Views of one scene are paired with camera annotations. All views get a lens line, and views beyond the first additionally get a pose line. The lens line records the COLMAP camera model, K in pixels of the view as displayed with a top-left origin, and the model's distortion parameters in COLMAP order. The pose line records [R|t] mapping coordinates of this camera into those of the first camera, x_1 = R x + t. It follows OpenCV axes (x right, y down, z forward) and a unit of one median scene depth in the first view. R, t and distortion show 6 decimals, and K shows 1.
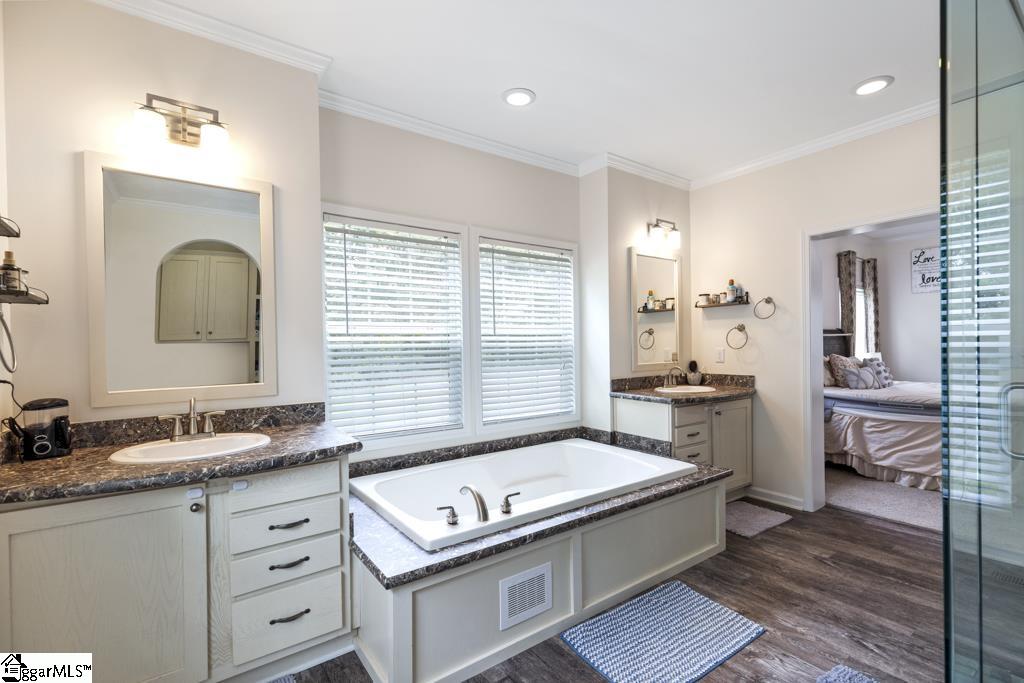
lens RADIAL K [[470.3, 0, 518.2], [0, 470.3, 350.2], [0, 0, 1]] dist [0.011478, -0.000155]
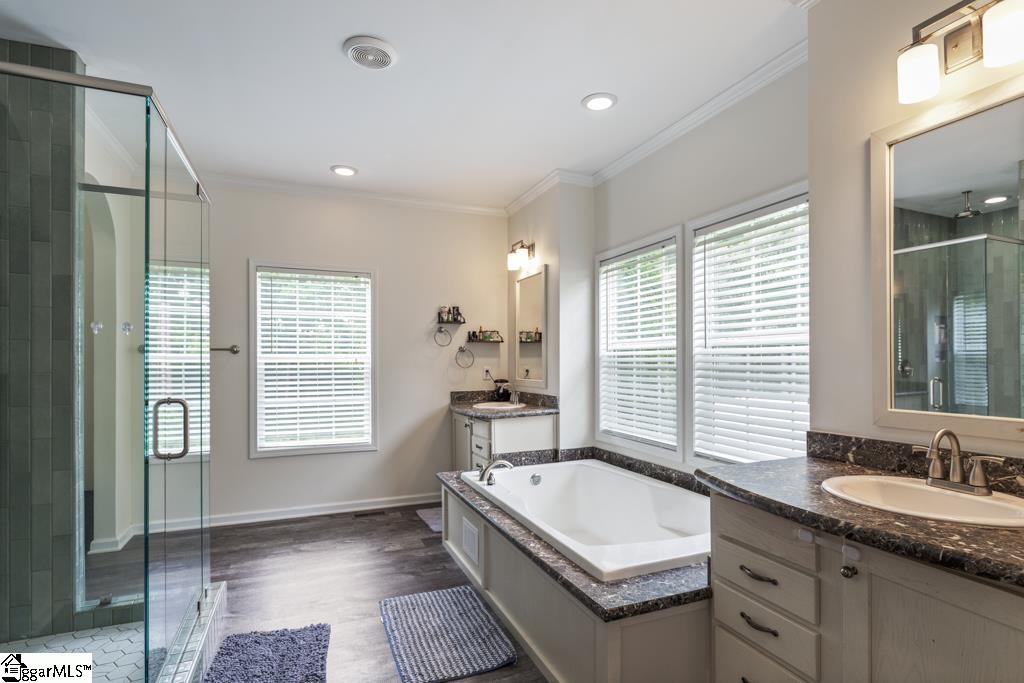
lens RADIAL K [[516.9, 0, 511.5], [0, 516.9, 359.9], [0, 0, 1]] dist [0.000662, -0.000121]
pose [[-0.247455, 0.014097, -0.968797, 0.886978], [-0.002605, 0.999881, 0.015214, -0.023401], [0.968896, 0.006289, -0.247389, 0.905212]]
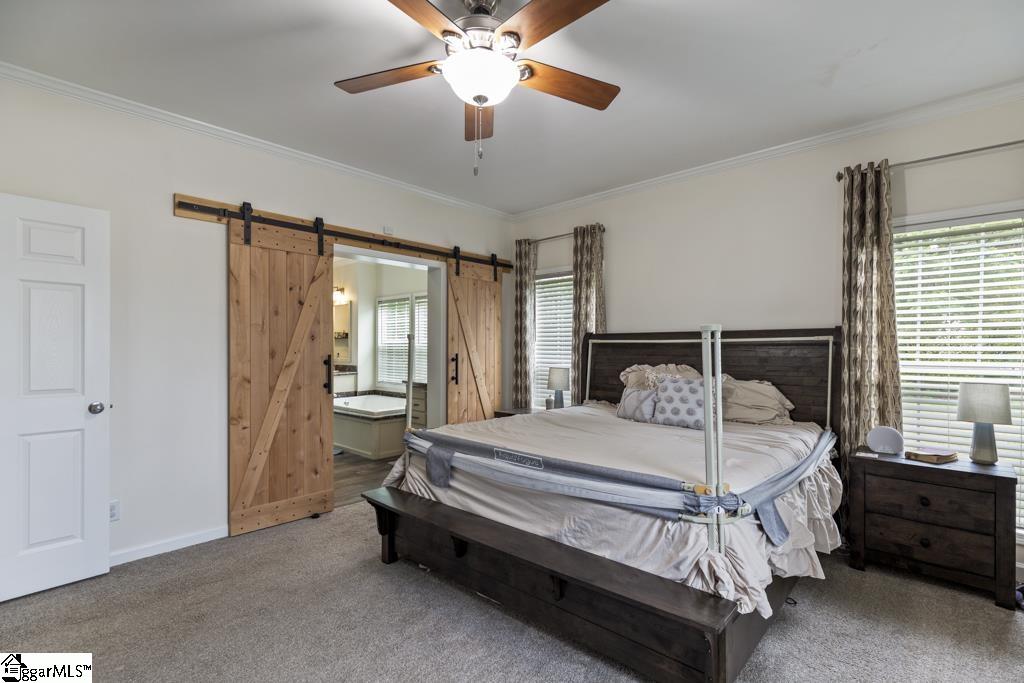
lens RADIAL K [[470.3, 0, 518.2], [0, 470.3, 350.2], [0, 0, 1]] dist [0.011478, -0.000155]
pose [[0.184668, 0.018349, -0.982630, 2.064731], [-0.014641, 0.999766, 0.015918, -0.042720], [0.982692, 0.011447, 0.184893, 1.055136]]
